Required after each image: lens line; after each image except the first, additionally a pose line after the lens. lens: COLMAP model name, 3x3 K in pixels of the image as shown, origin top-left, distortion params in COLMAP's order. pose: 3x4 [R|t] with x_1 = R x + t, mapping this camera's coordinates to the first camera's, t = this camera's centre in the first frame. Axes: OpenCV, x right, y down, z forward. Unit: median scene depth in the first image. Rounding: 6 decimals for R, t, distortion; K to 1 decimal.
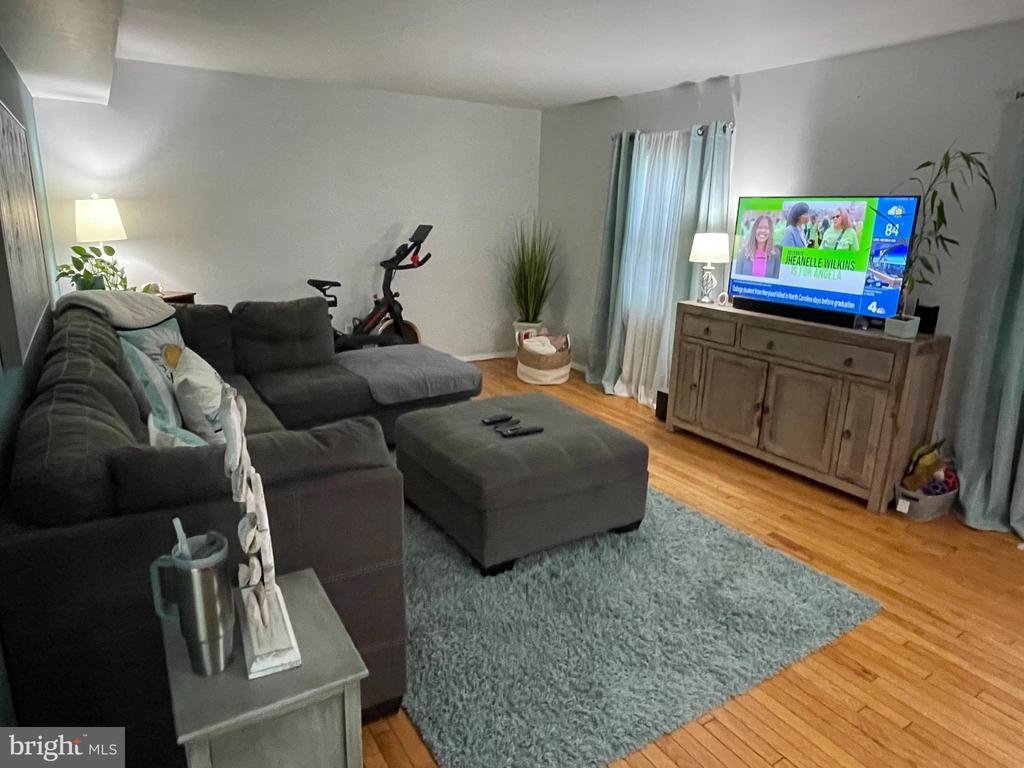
lens RADIAL K [[635.8, 0, 514.8], [0, 635.8, 382.6], [0, 0, 1]] dist [-0.003831, -0.002151]
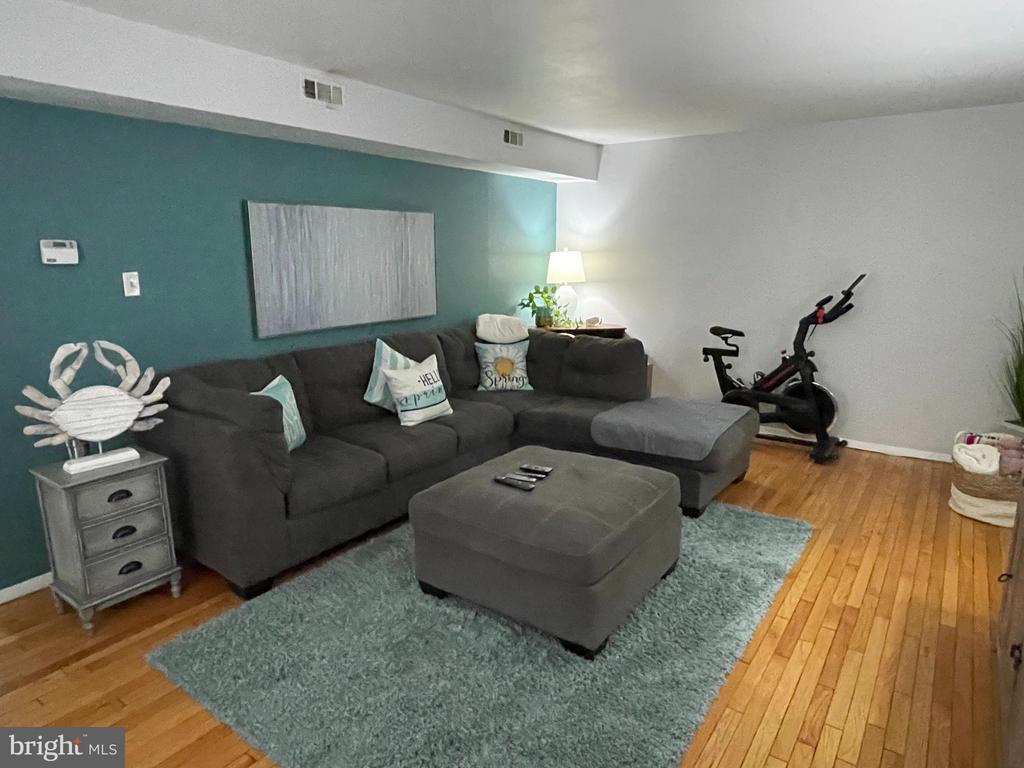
lens RADIAL K [[635.8, 0, 517.4], [0, 635.8, 384.9], [0, 0, 1]] dist [-0.003831, -0.002151]
pose [[0.392120, 0.167031, -0.904623, 0.469319], [-0.230782, 0.969791, 0.079028, -0.078711], [0.890495, 0.177782, 0.418823, 0.315107]]
